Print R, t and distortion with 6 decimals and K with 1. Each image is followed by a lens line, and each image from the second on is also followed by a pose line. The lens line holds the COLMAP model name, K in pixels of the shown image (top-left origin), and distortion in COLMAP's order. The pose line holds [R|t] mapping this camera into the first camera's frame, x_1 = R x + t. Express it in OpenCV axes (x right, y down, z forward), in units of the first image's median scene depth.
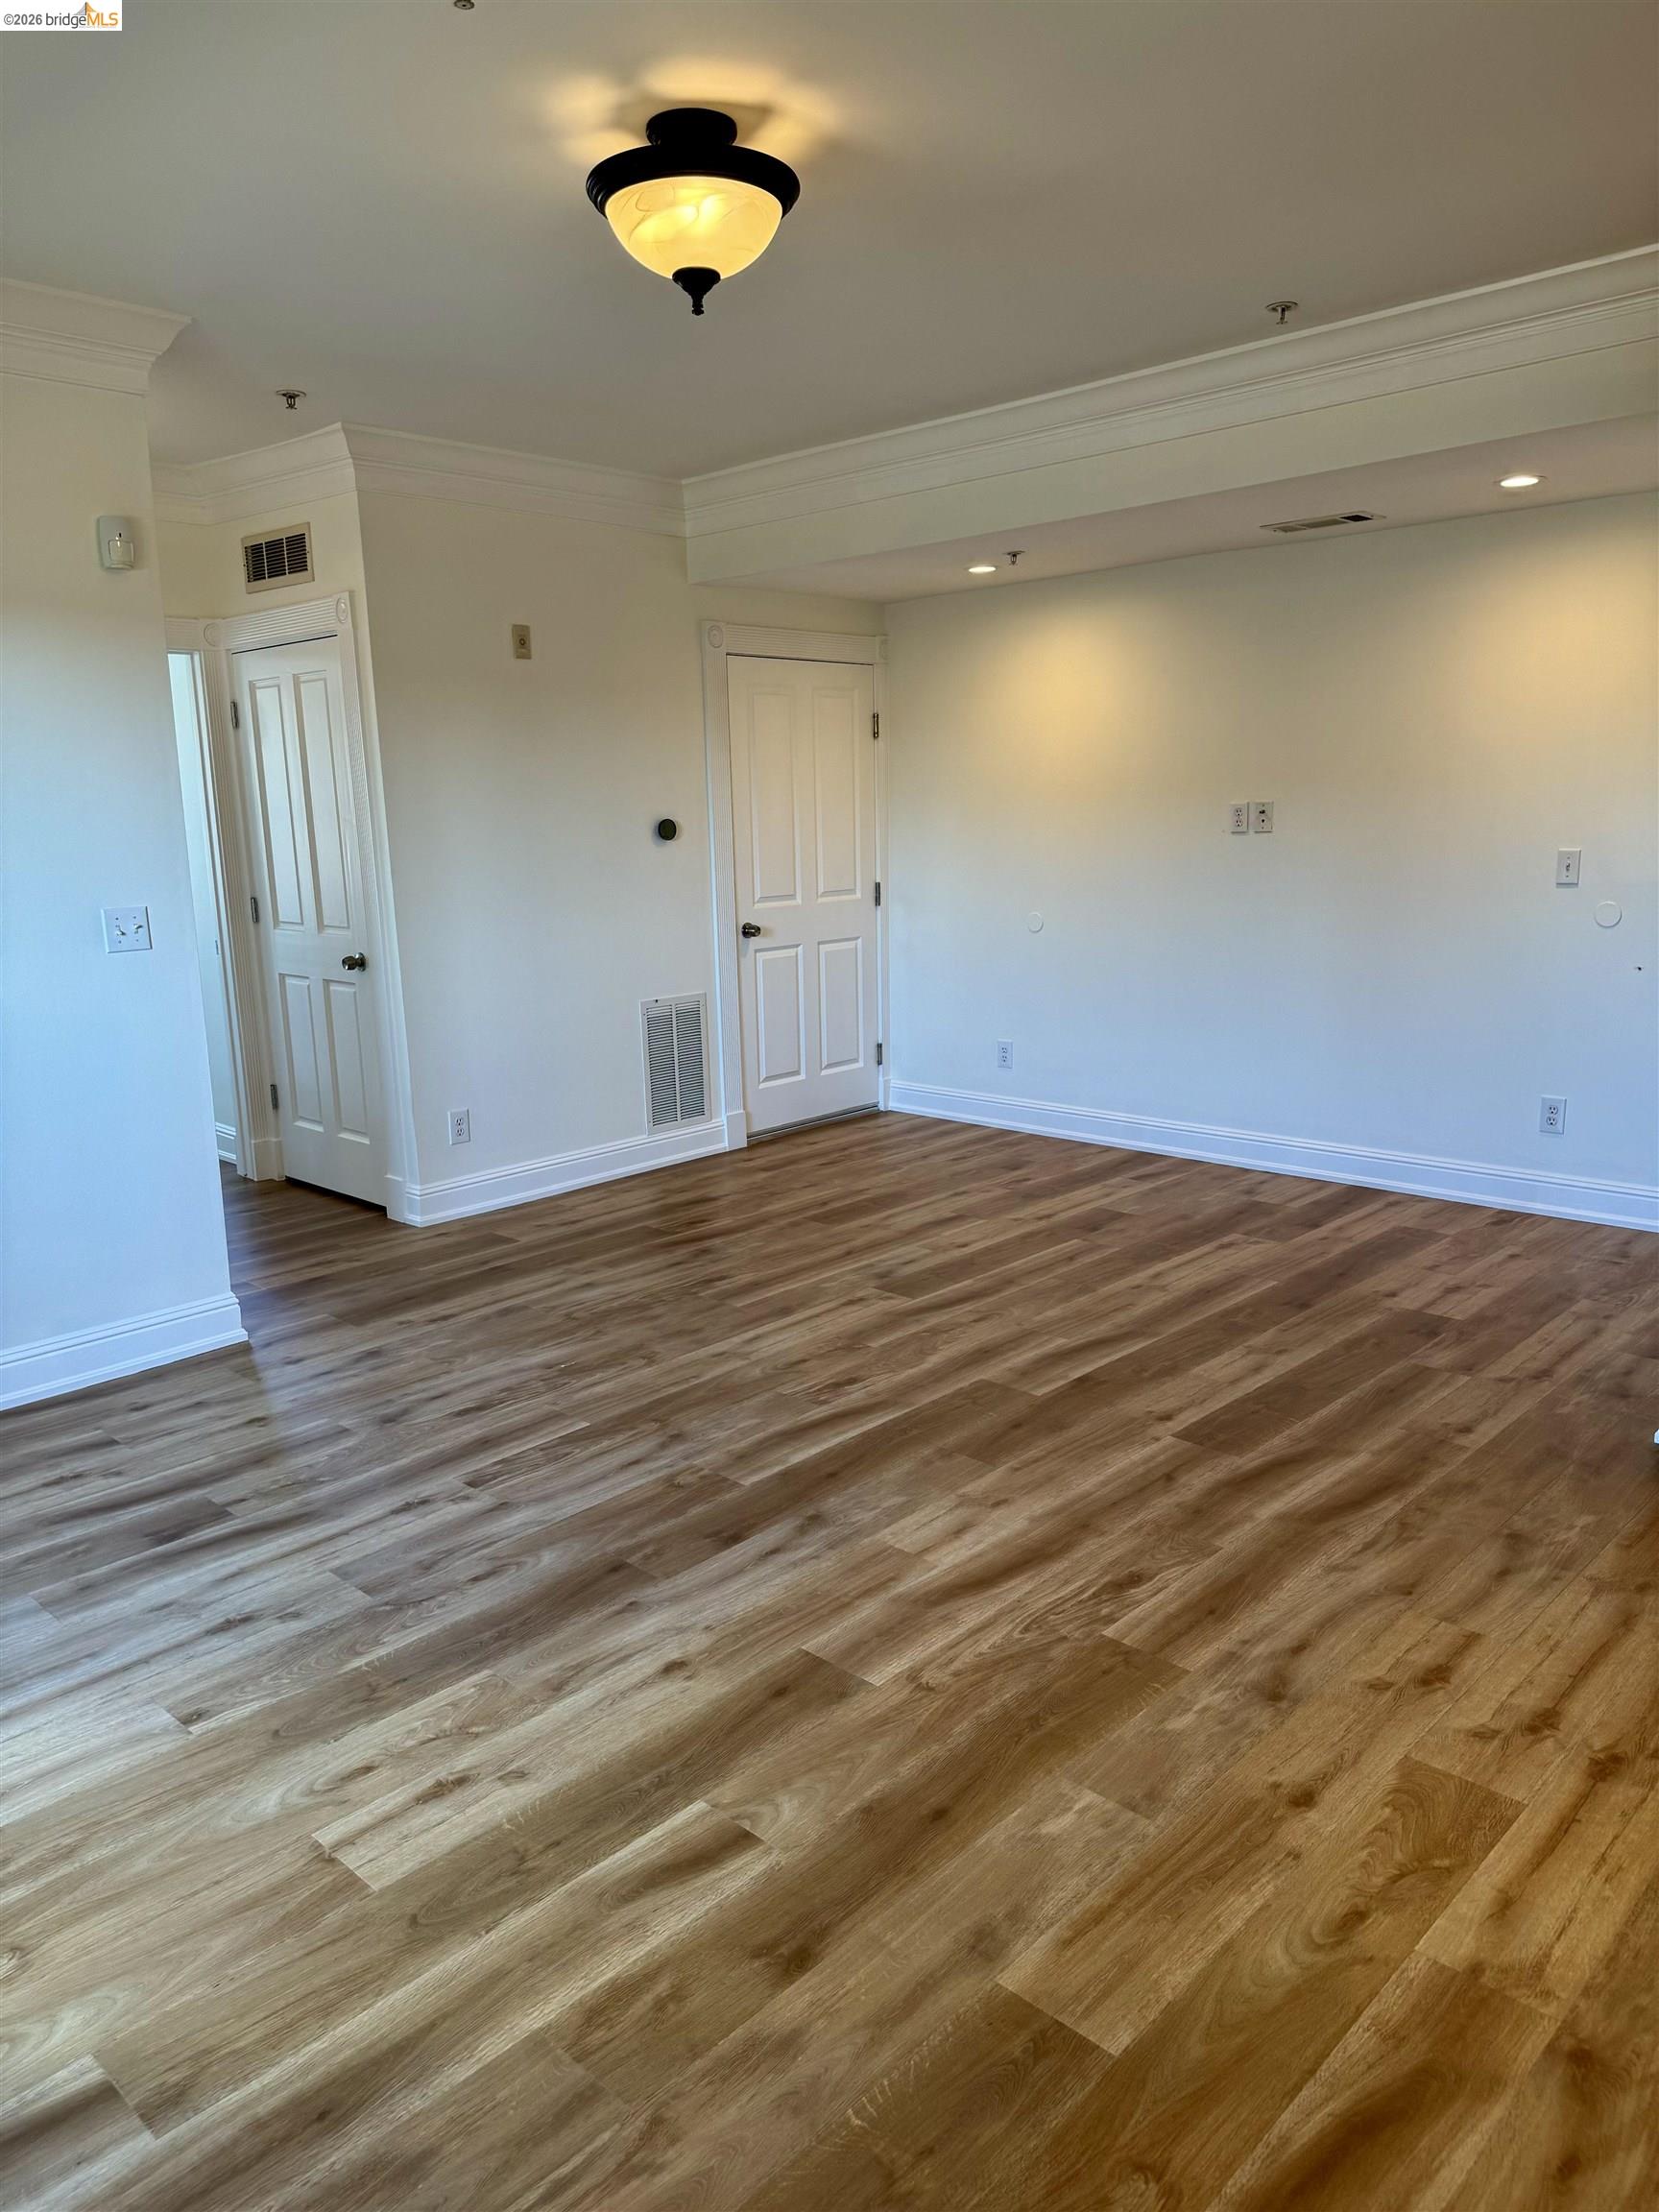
lens RADIAL K [[1571.9, 0, 829.5], [0, 1571.9, 1106.0], [0, 0, 1]] dist [0.035204, -0.047250]
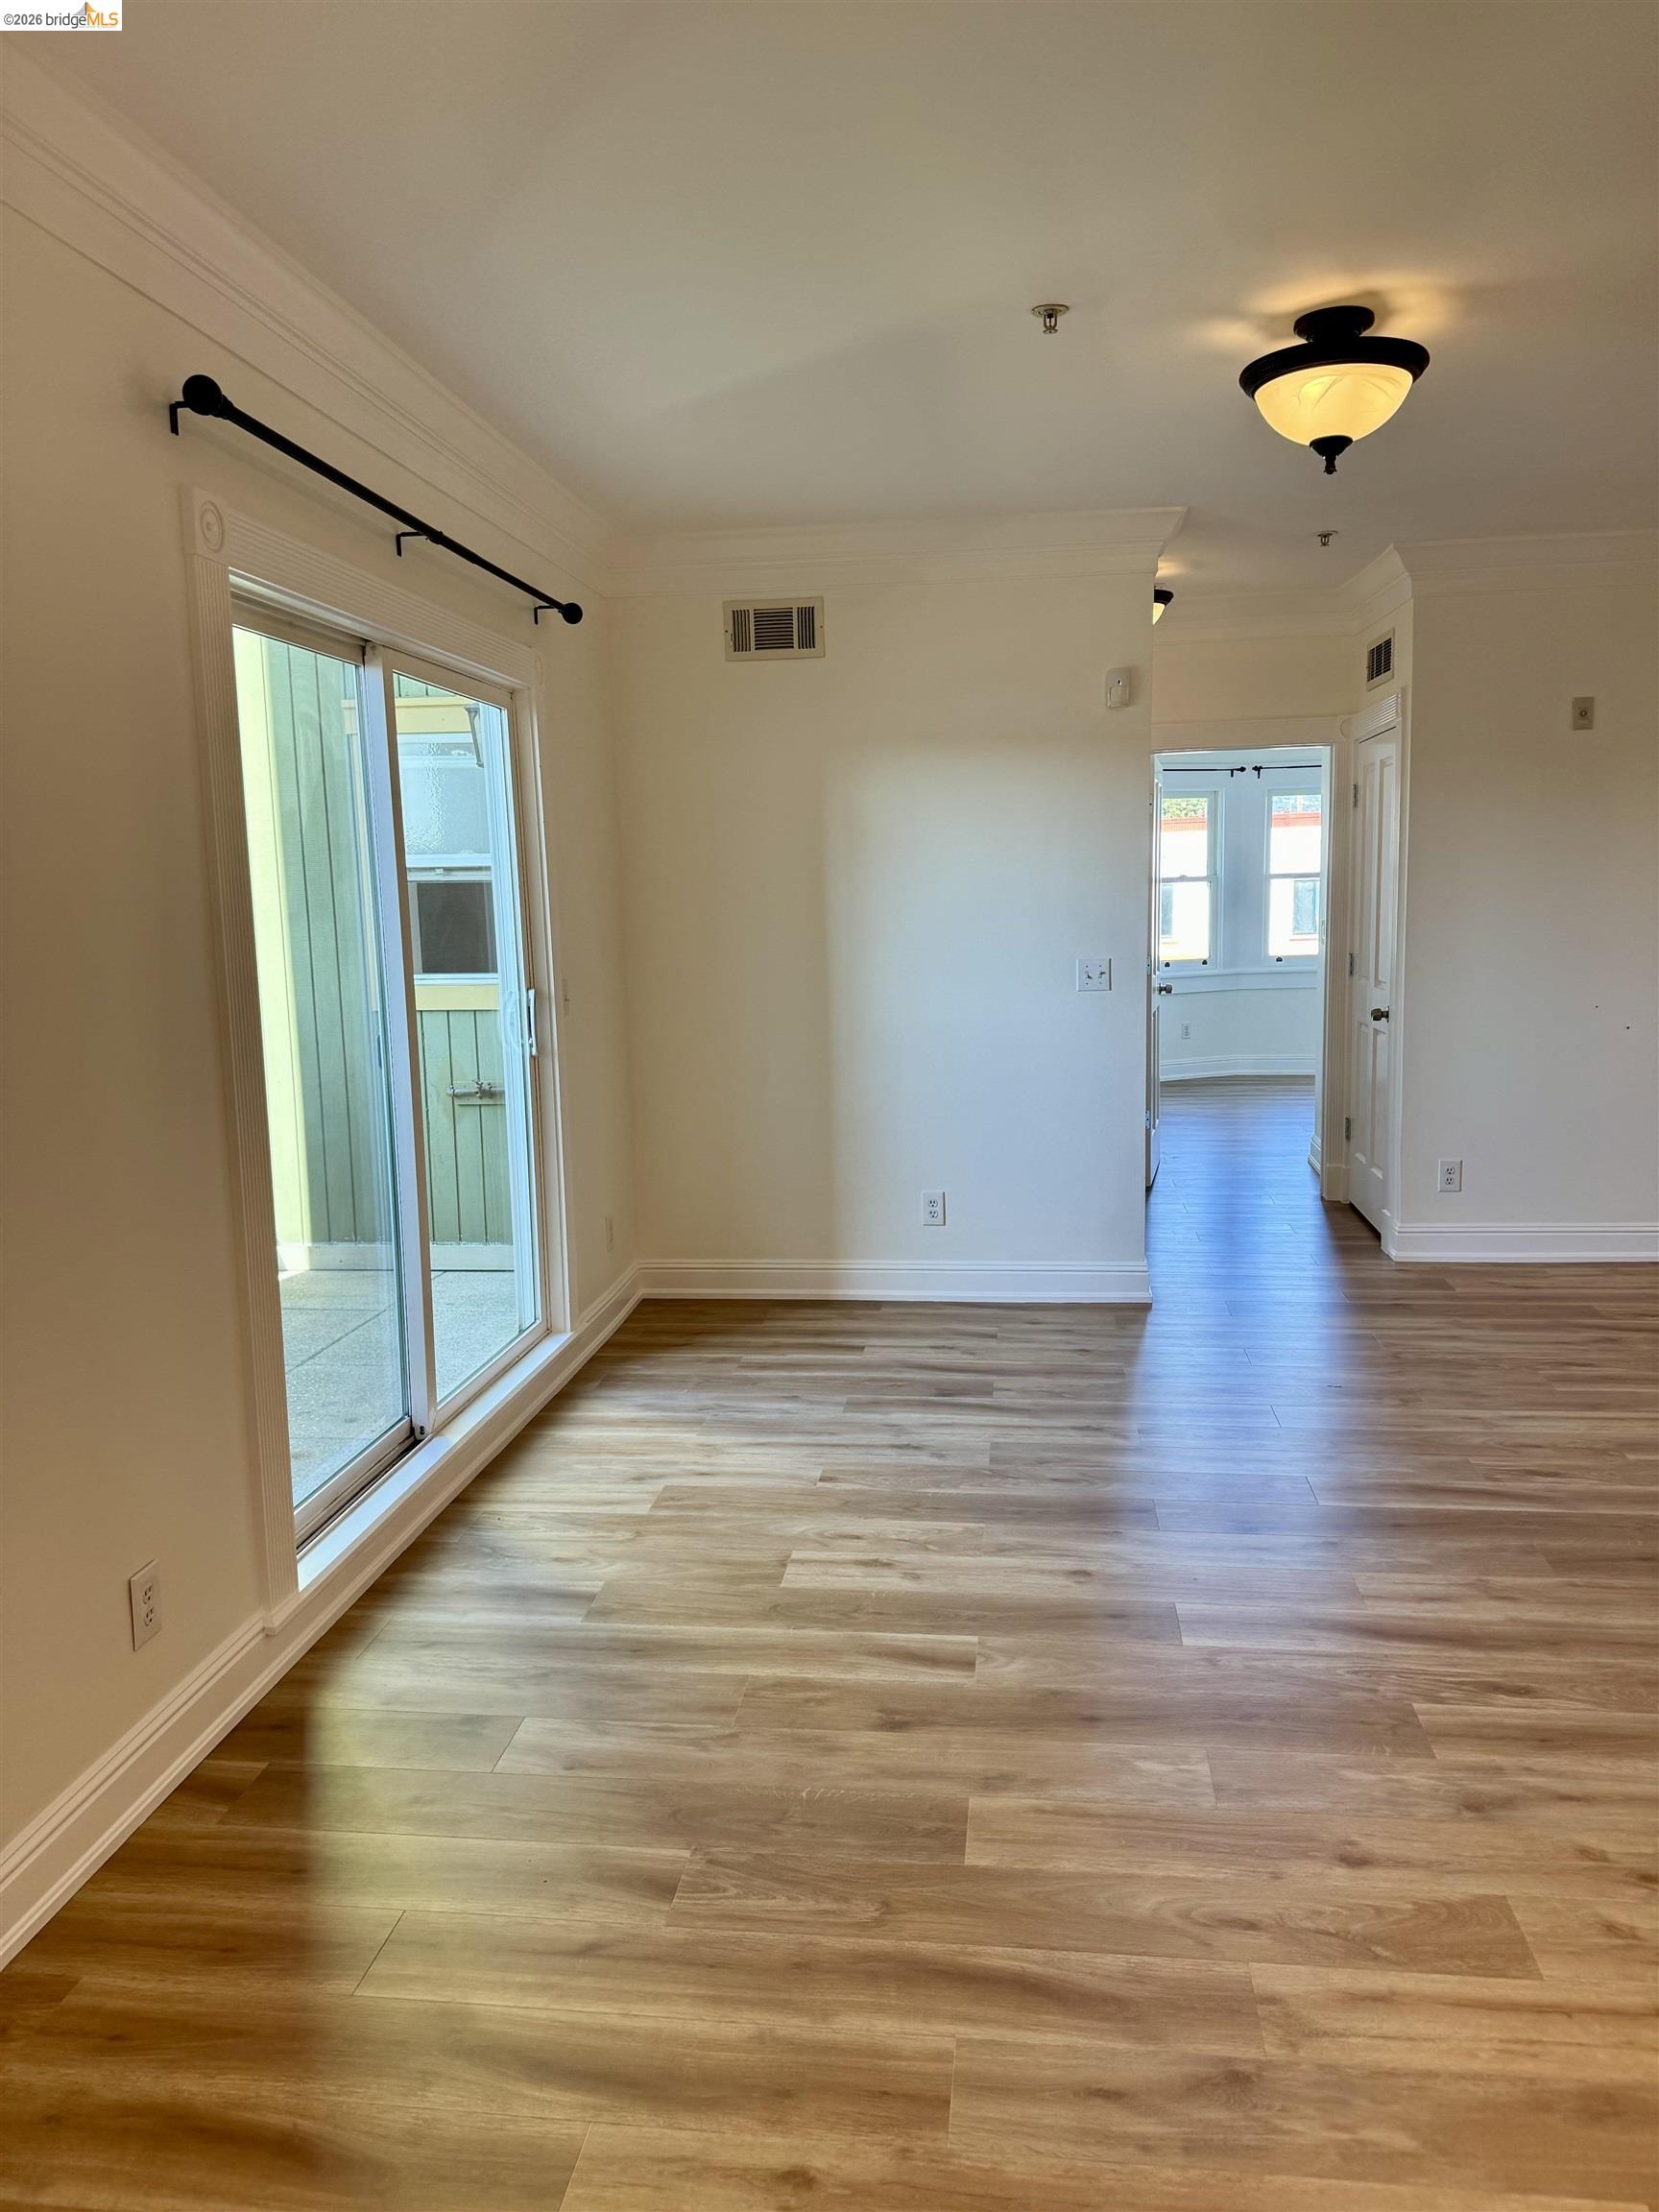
lens RADIAL K [[1594.8, 0, 859.5], [0, 1594.8, 1105.9], [0, 0, 1]] dist [0.001957, -0.022660]
pose [[0.605345, 0.136415, -0.784186, 0.744261], [-0.163293, 0.985533, 0.045388, -0.037693], [0.779033, 0.100577, 0.618863, 0.046058]]
